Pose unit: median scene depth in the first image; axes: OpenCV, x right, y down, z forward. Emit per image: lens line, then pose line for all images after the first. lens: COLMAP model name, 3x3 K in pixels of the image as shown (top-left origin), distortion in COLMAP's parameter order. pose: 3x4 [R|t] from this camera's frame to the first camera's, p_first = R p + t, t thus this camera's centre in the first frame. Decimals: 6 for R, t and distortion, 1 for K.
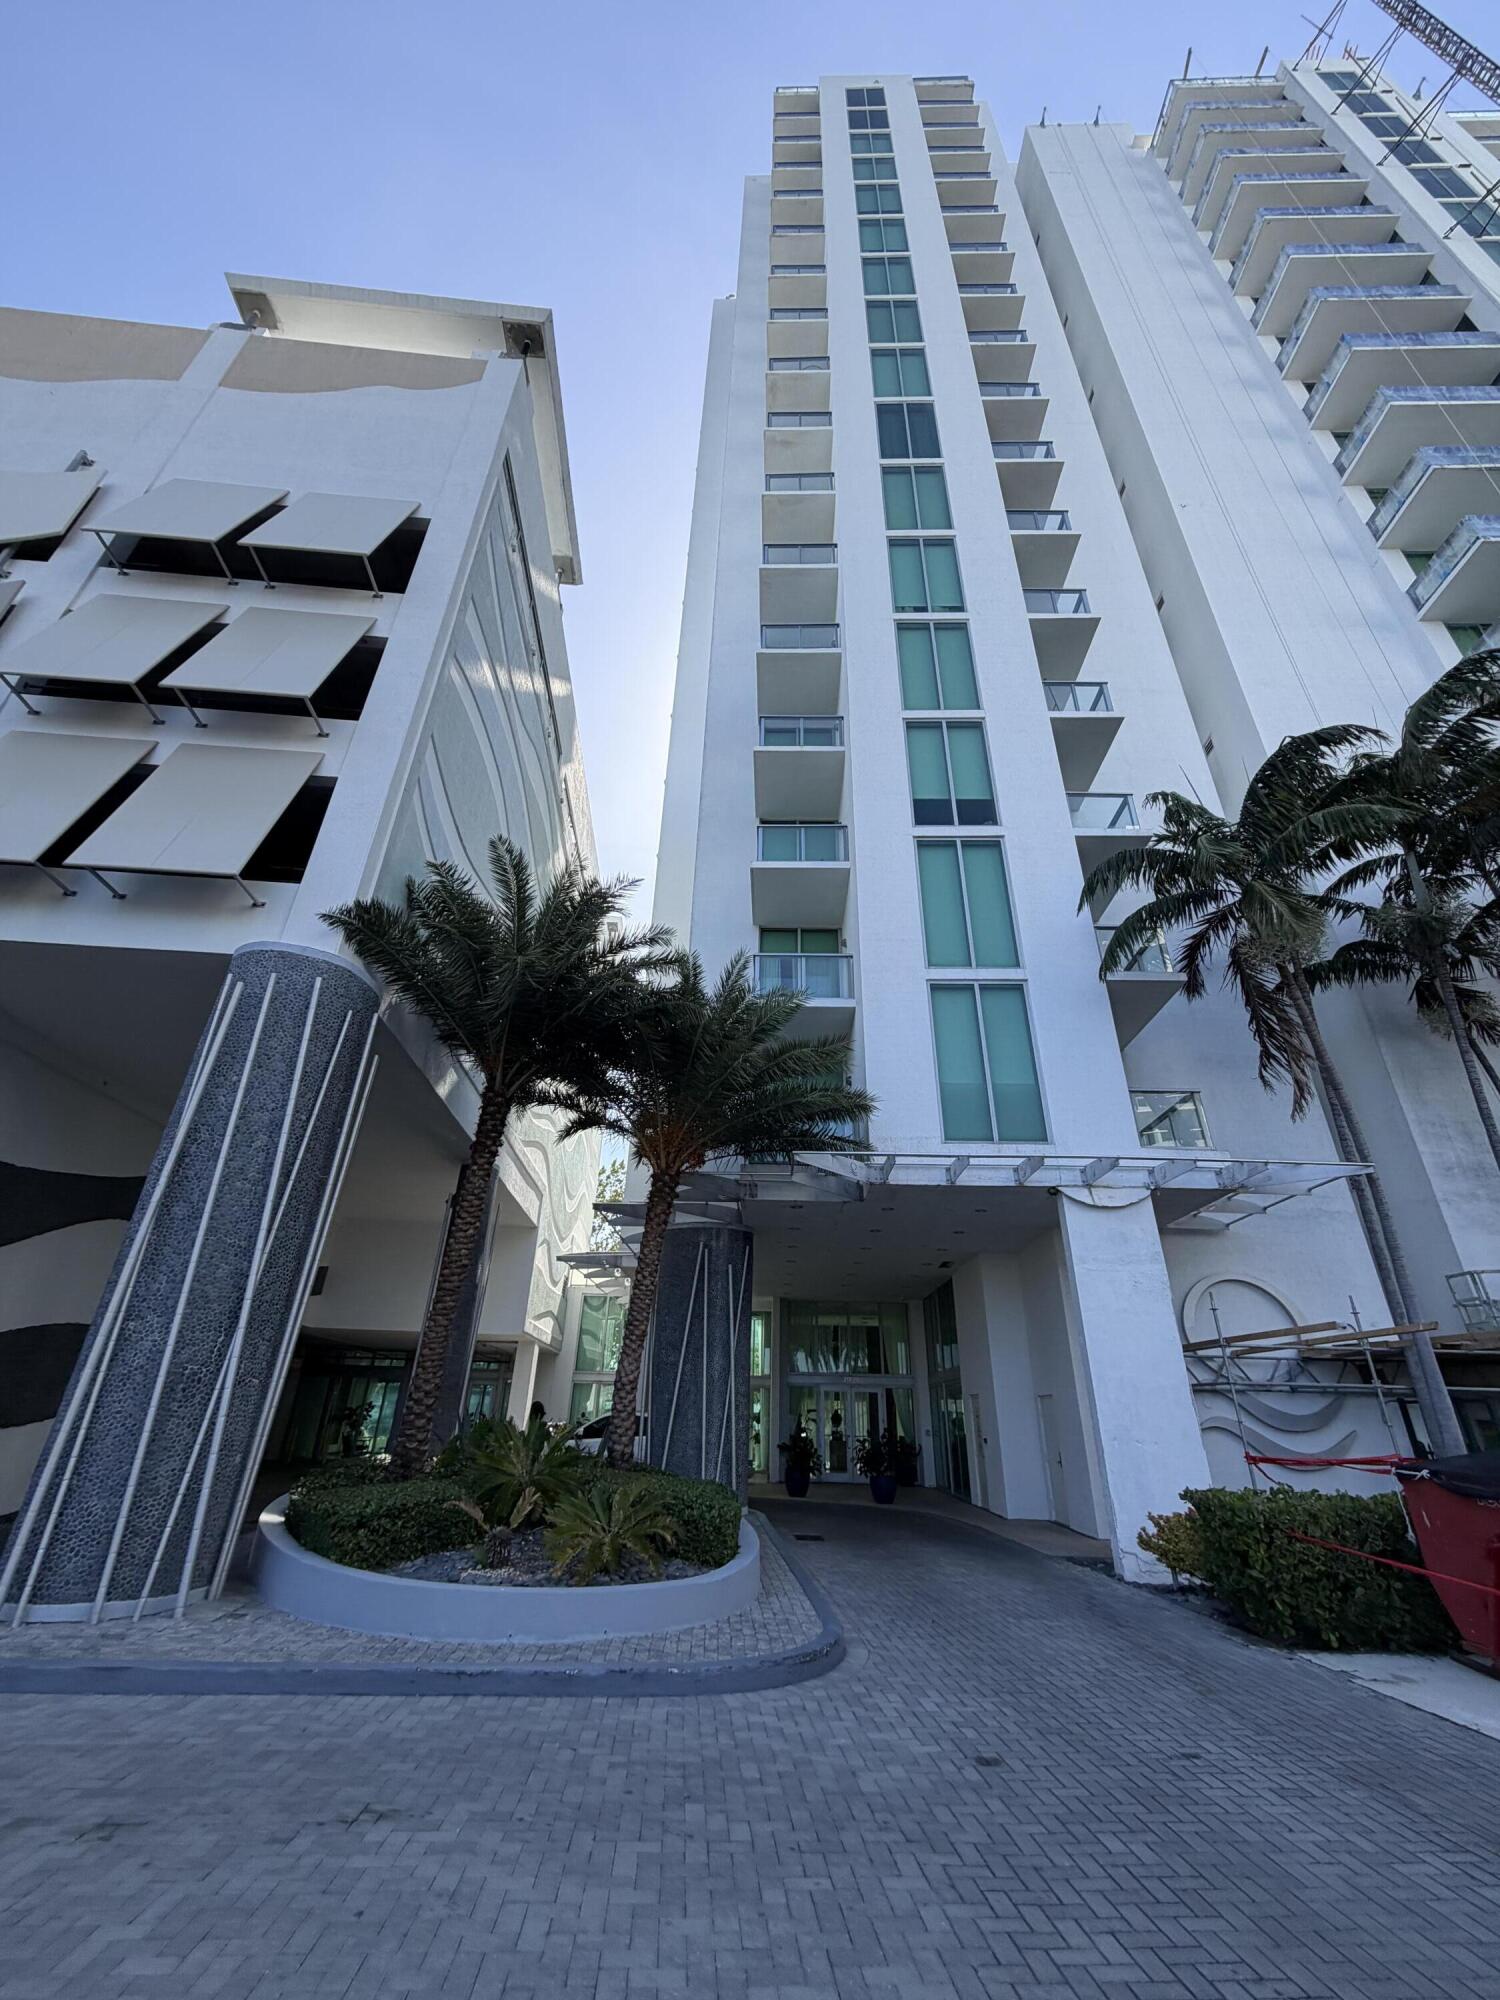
lens RADIAL K [[792.4, 0, 751.4], [0, 792.4, 989.8], [0, 0, 1]] dist [0.002504, 0.000329]
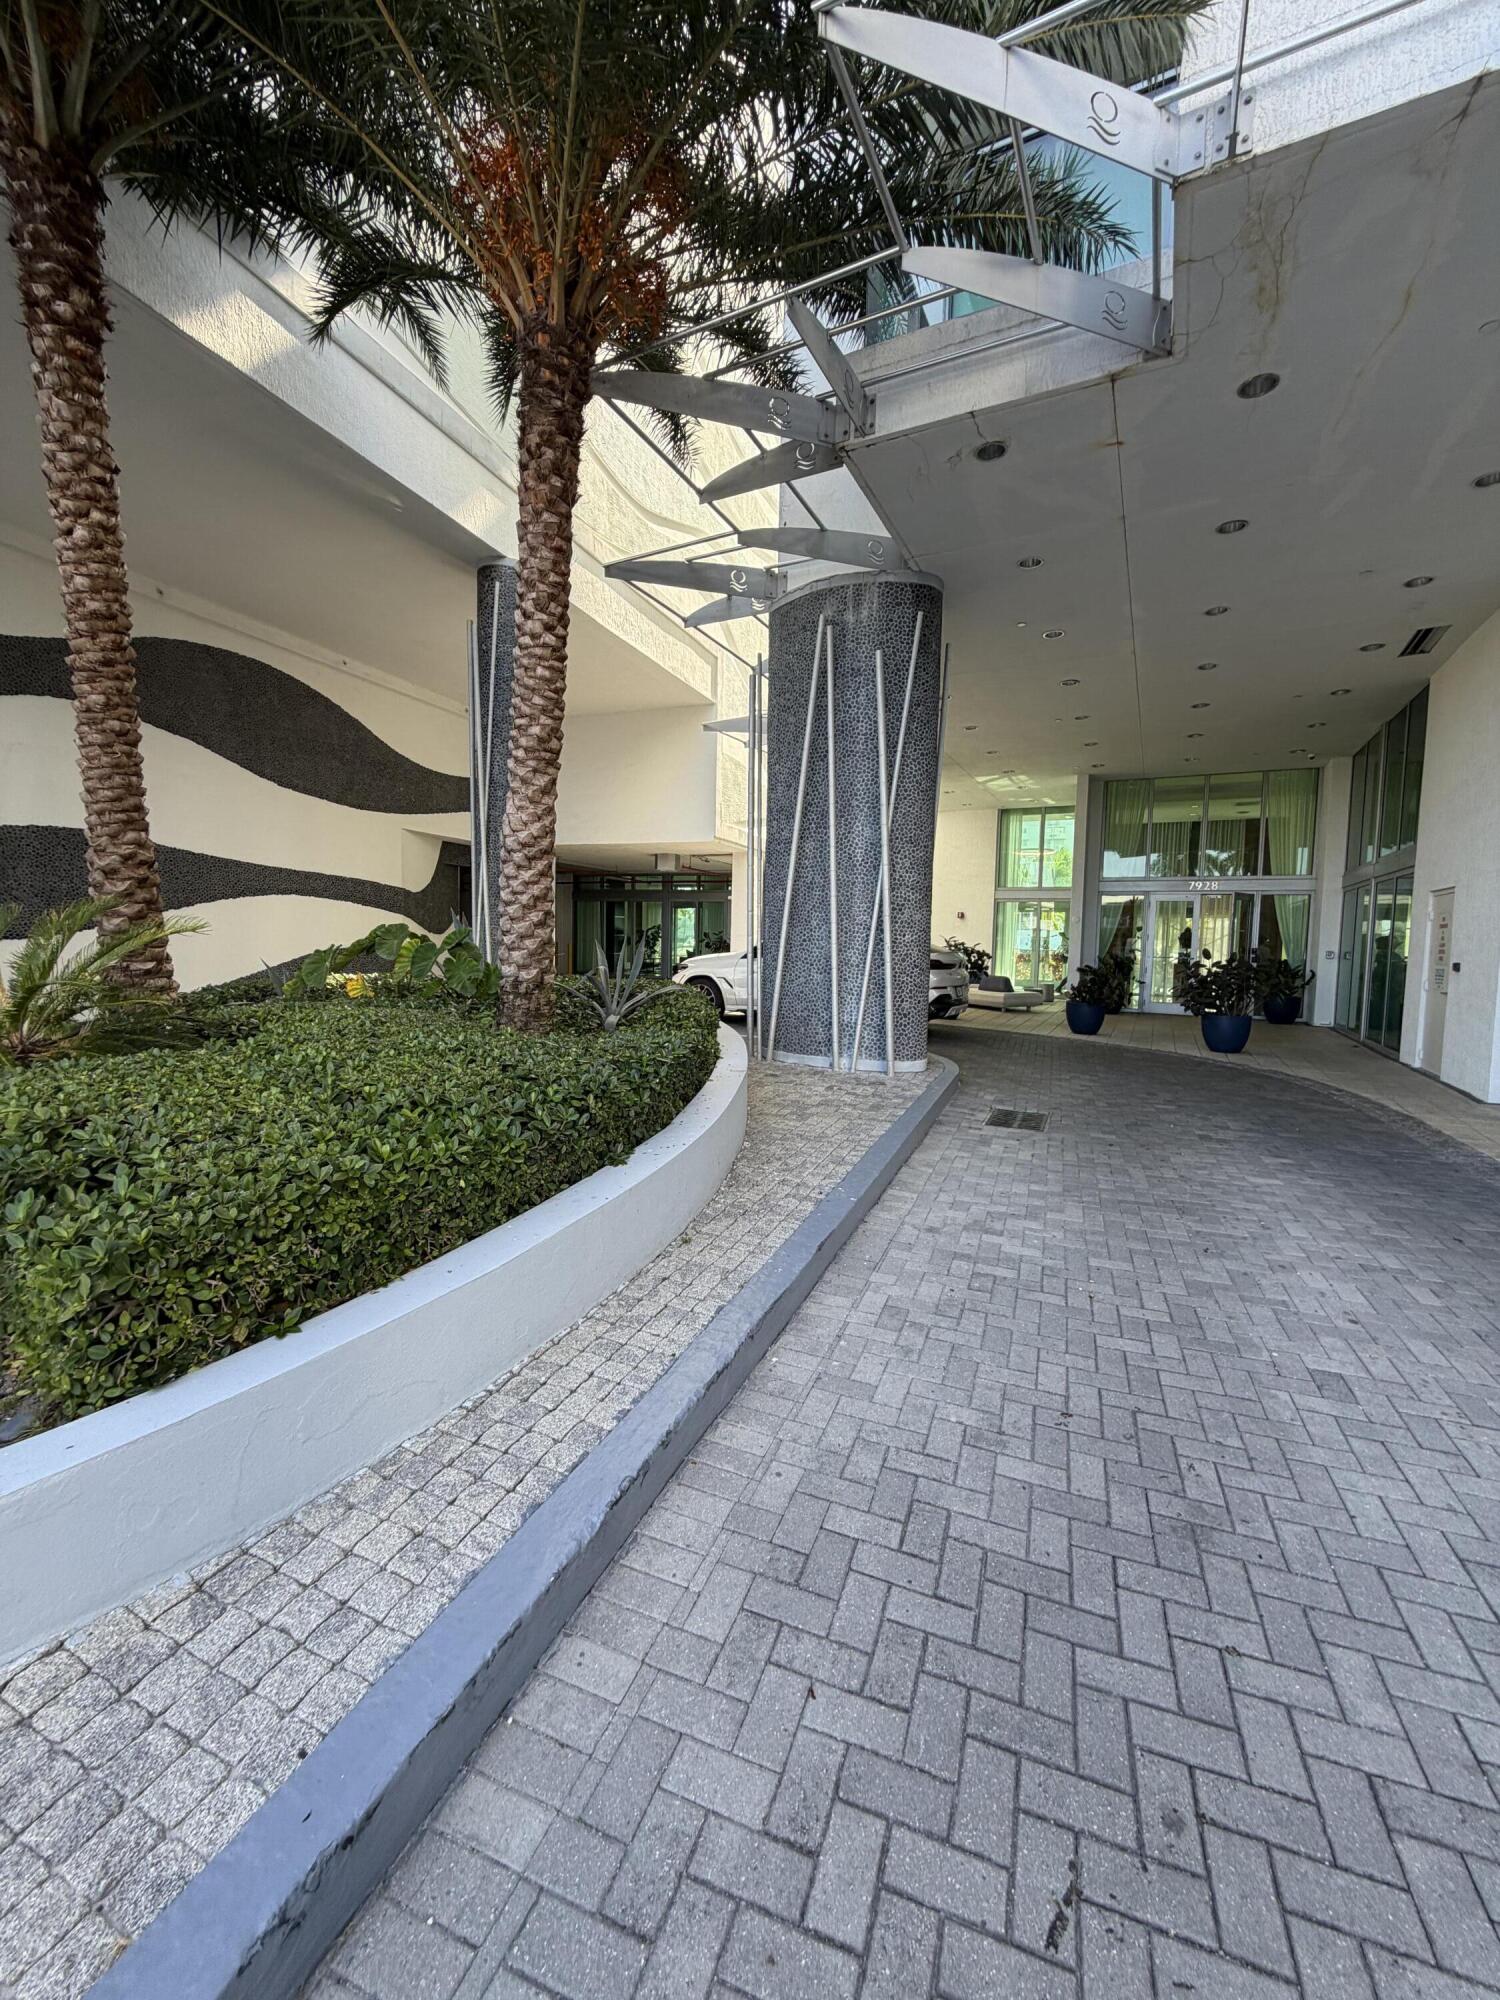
lens RADIAL K [[792.4, 0, 751.4], [0, 792.4, 989.8], [0, 0, 1]] dist [0.002504, 0.000329]
pose [[0.901698, 0.024388, -0.431678, 0.079800], [0.205918, 0.853683, 0.478355, 0.183591], [0.380182, -0.520222, 0.764742, 0.323329]]
